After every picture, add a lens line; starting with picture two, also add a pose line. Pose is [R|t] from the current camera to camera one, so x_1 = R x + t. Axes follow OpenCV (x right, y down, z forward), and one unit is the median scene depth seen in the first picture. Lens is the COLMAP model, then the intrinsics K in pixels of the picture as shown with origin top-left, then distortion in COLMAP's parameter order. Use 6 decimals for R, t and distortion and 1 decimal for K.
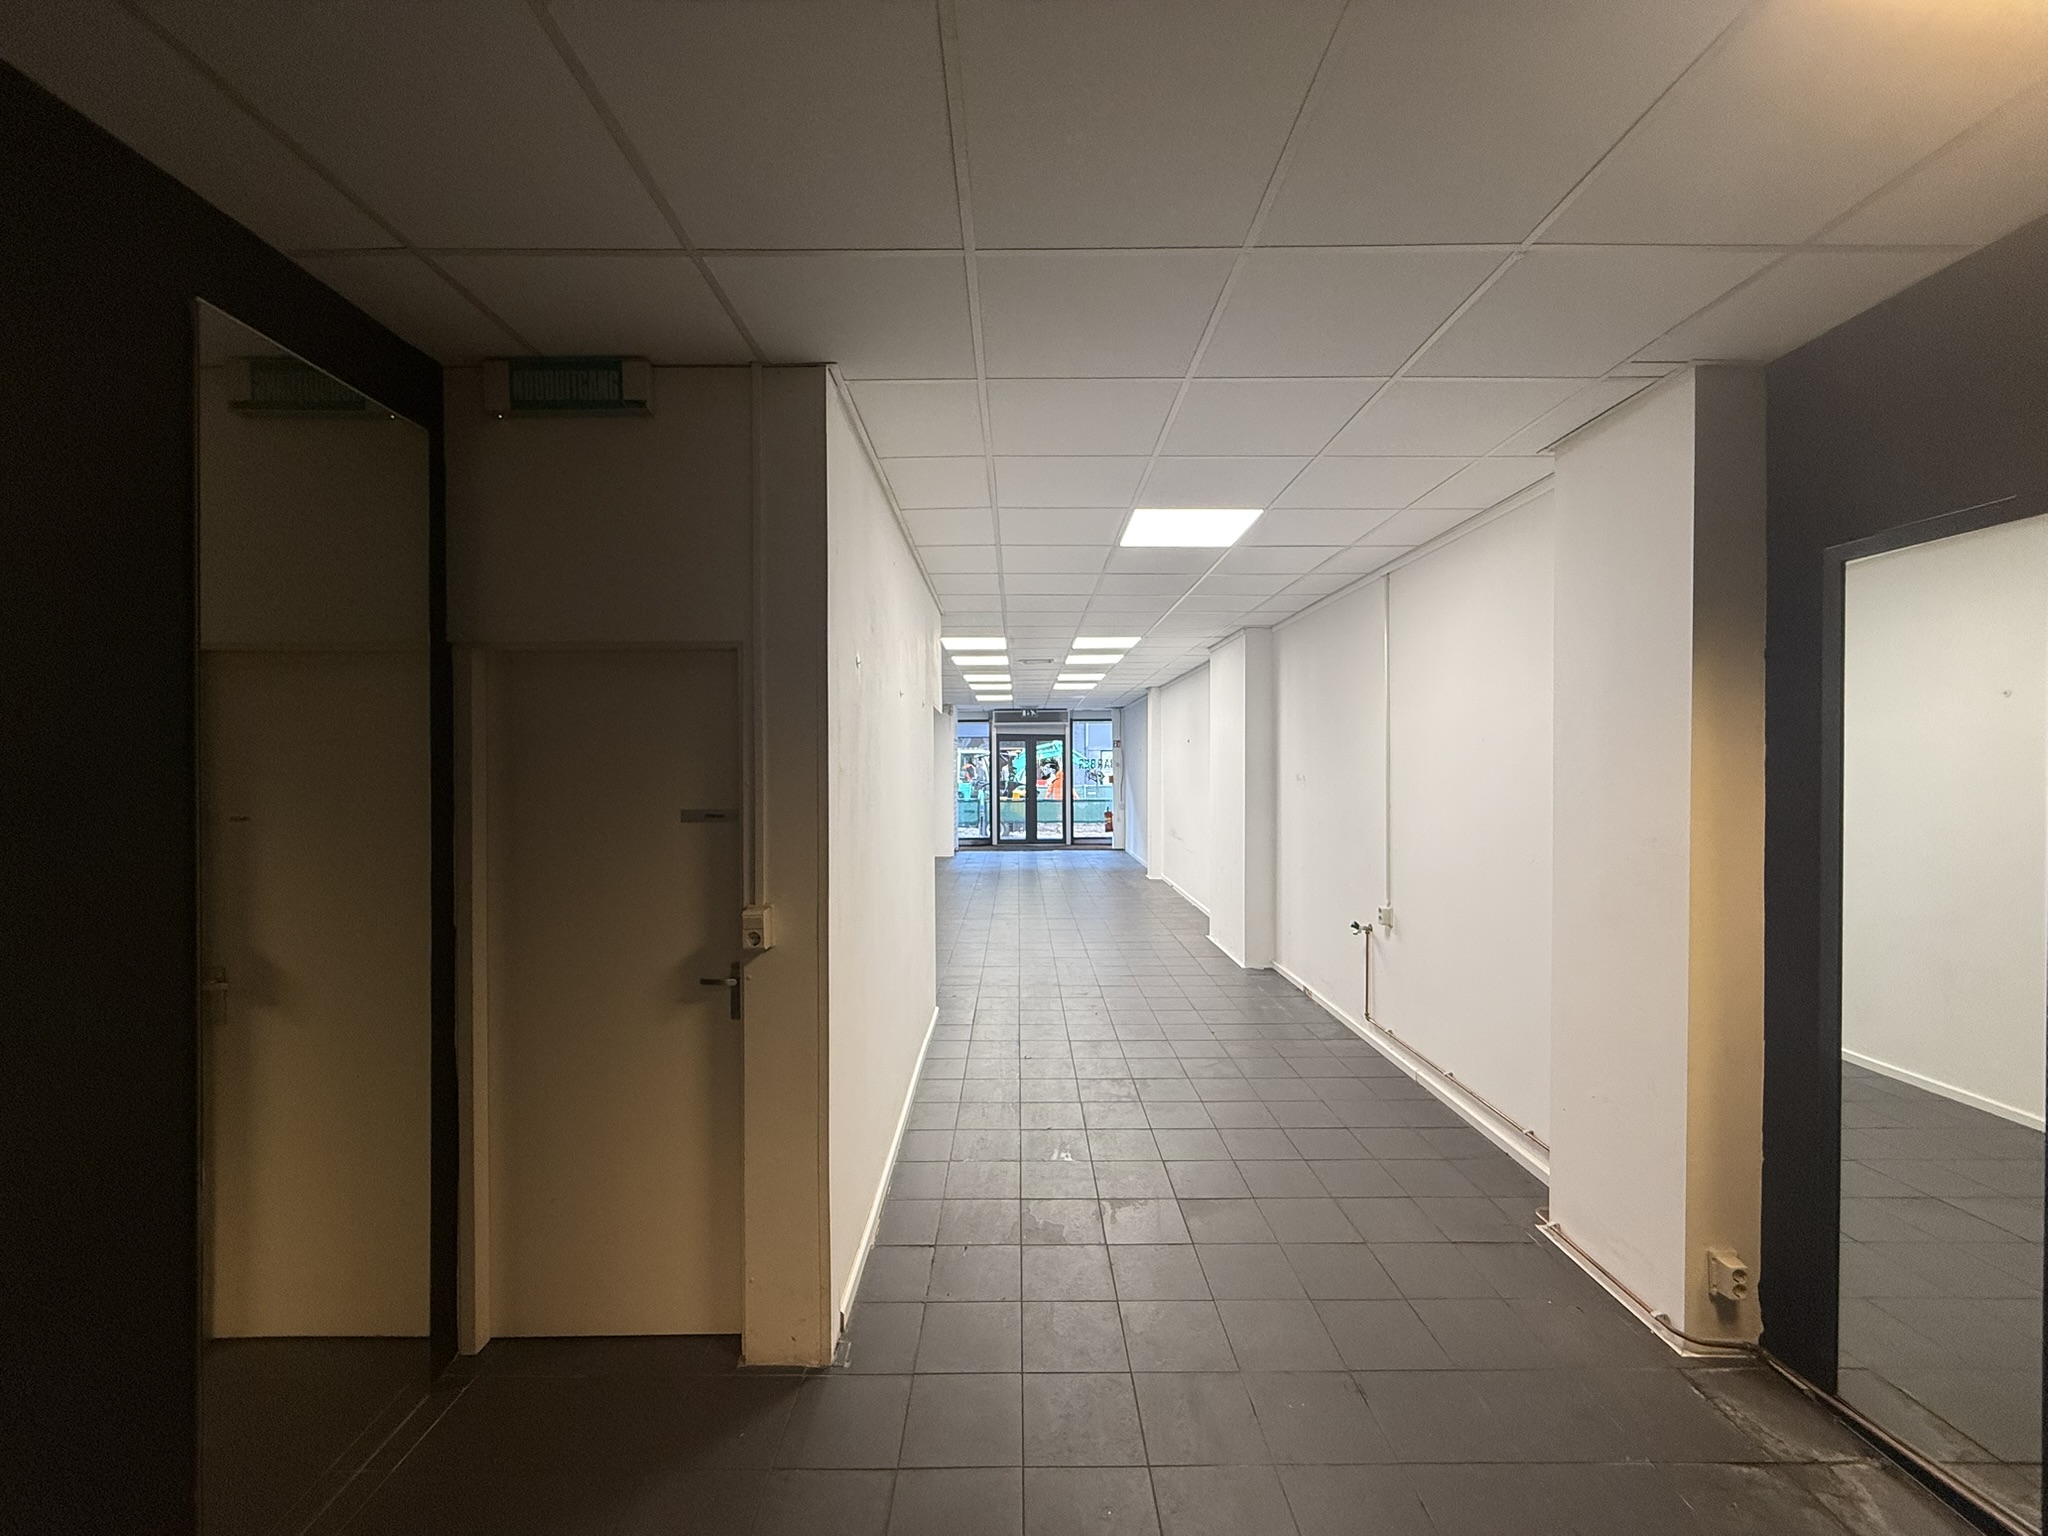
lens RADIAL K [[819.1, 0, 1015.1], [0, 819.1, 773.0], [0, 0, 1]] dist [-0.000304, -0.000282]
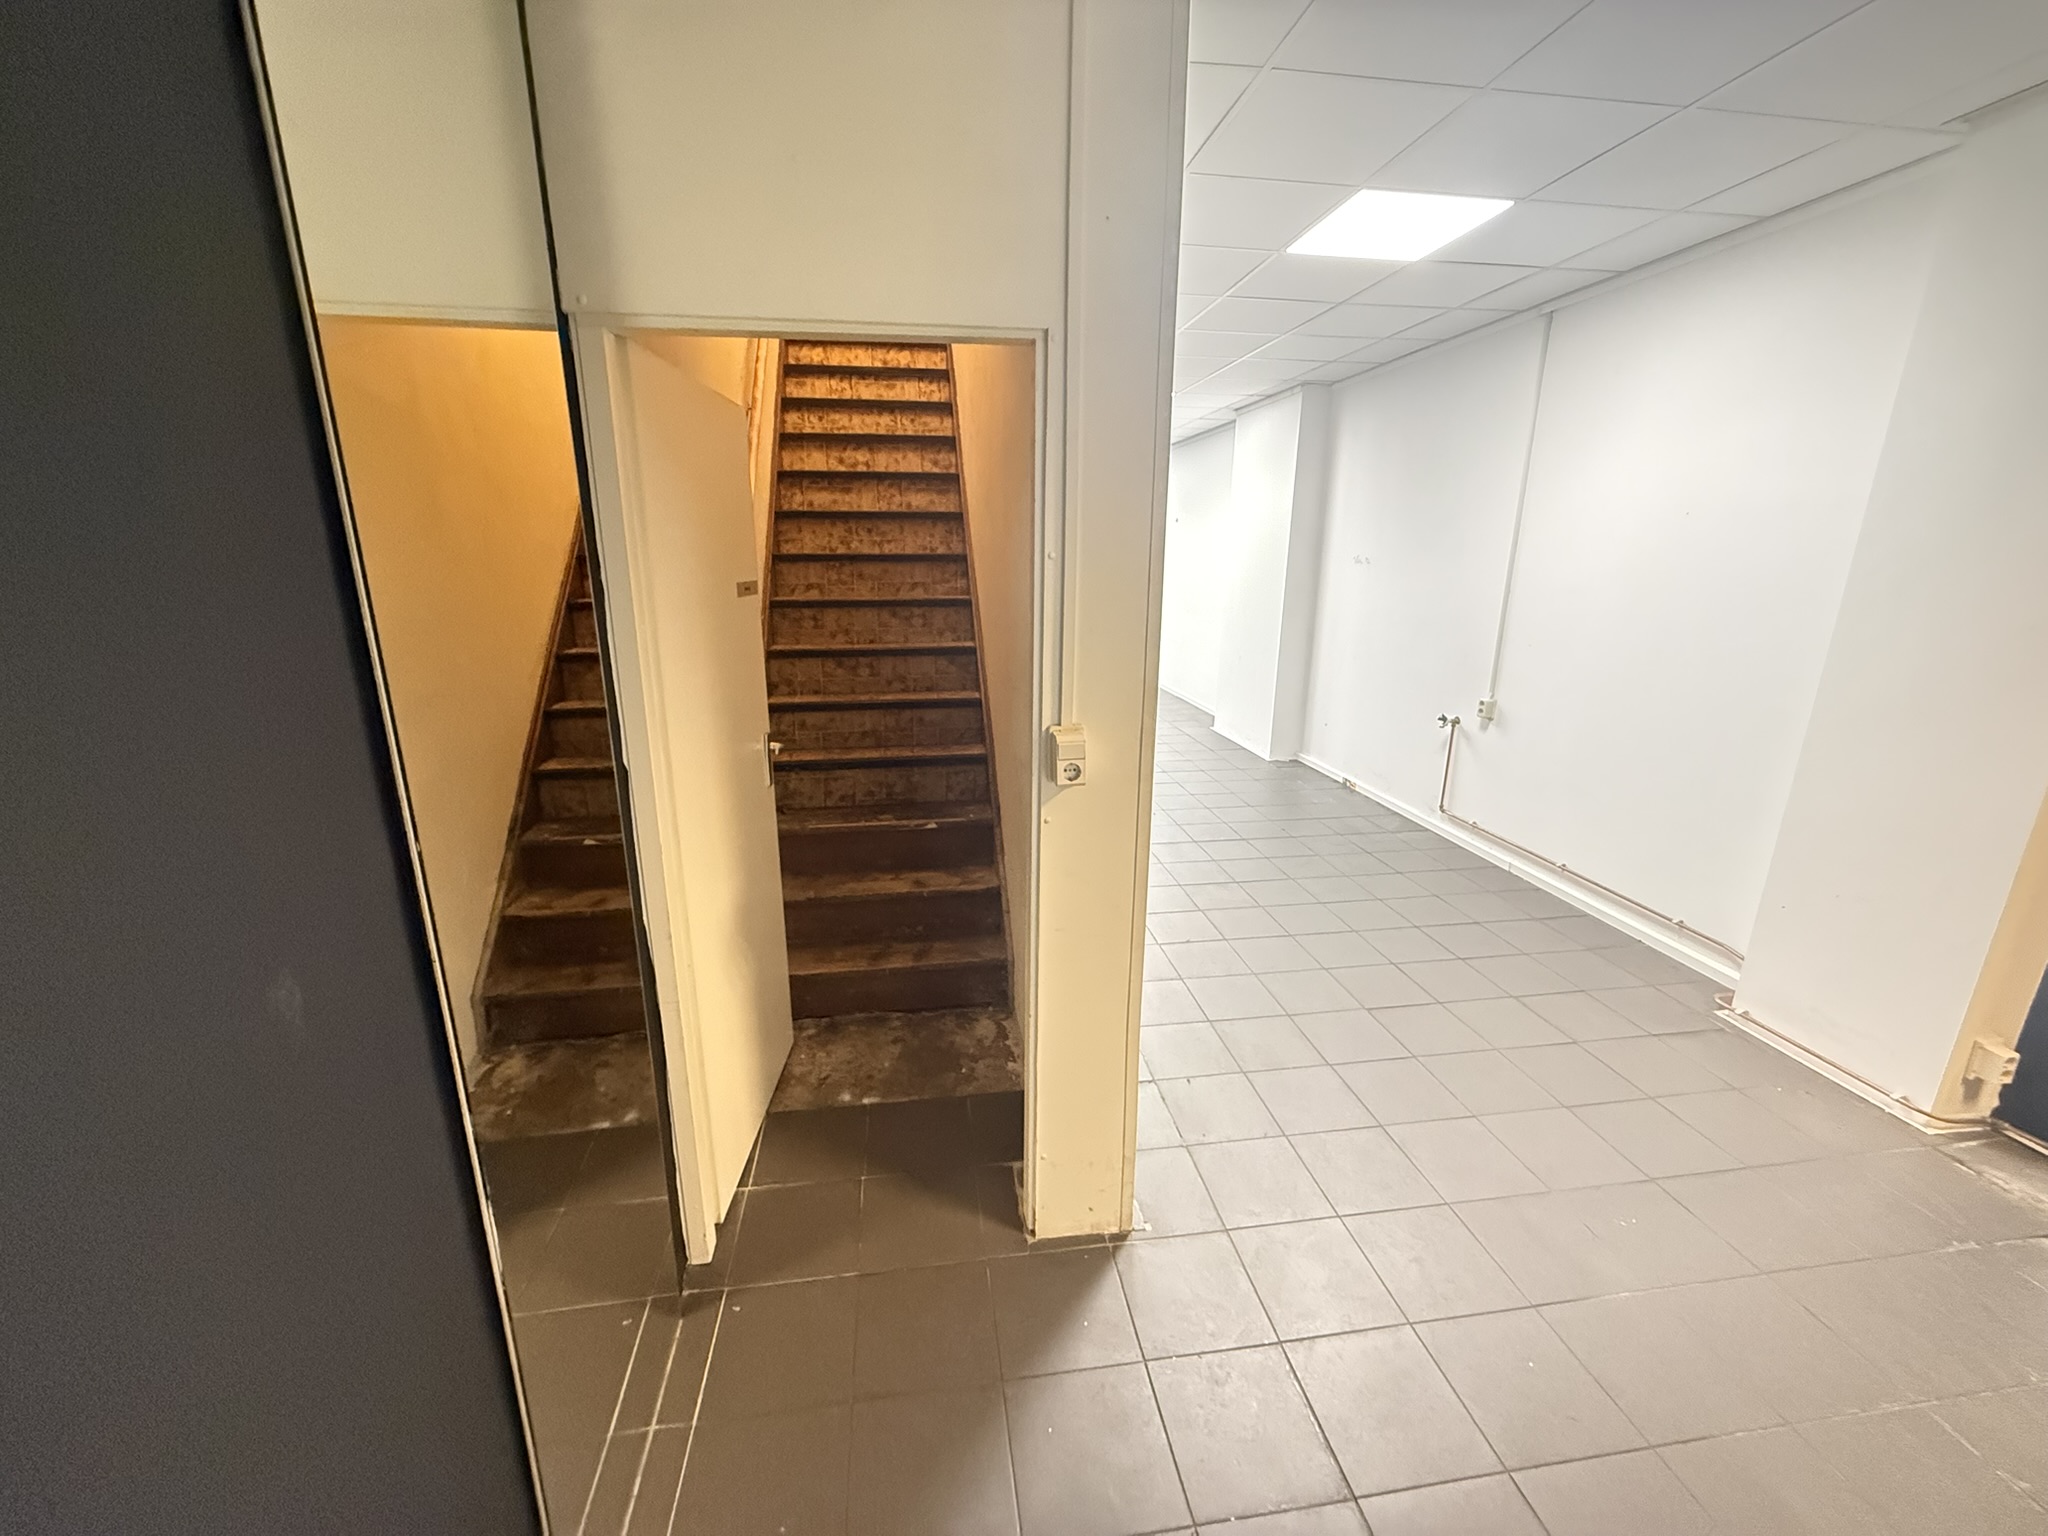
lens RADIAL K [[819.1, 0, 1015.1], [0, 819.1, 773.0], [0, 0, 1]] dist [-0.000304, -0.000282]
pose [[0.989941, -0.030404, 0.138172, -0.212833], [-0.005767, 0.967153, 0.254131, 0.006800], [-0.141360, -0.252371, 0.957249, 0.133180]]
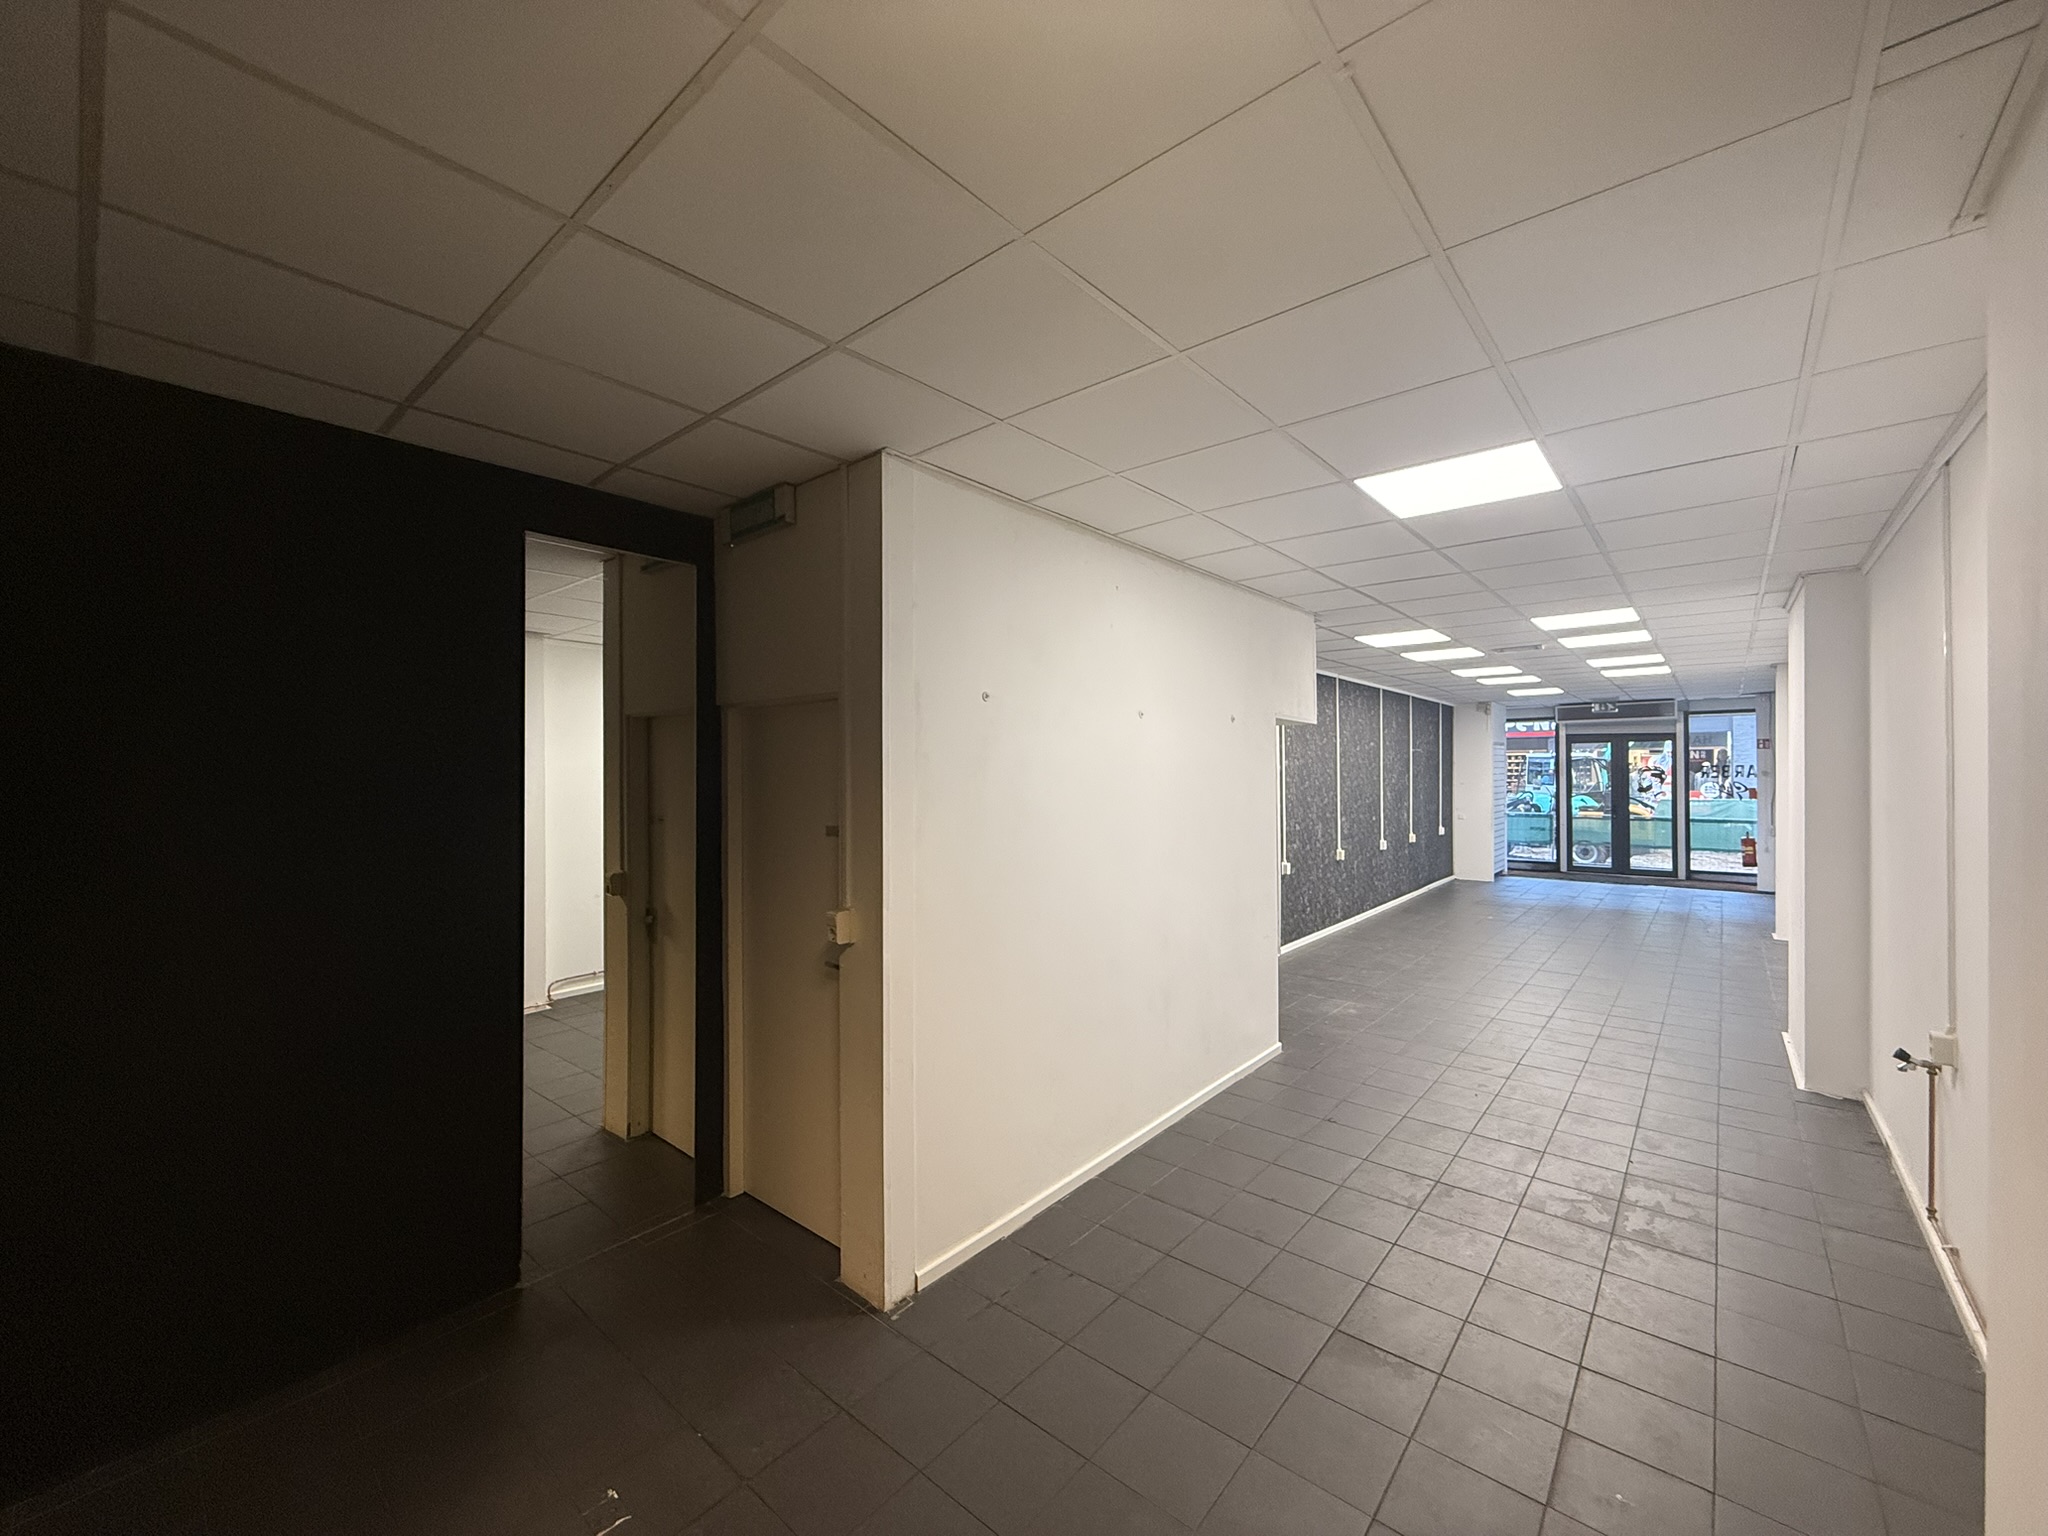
lens RADIAL K [[819.1, 0, 1015.1], [0, 819.1, 773.0], [0, 0, 1]] dist [-0.000304, -0.000282]
pose [[0.754556, 0.002401, -0.656231, 0.312981], [-0.004855, 0.999986, -0.001924, -0.017535], [0.656217, 0.004638, 0.754558, 0.112992]]
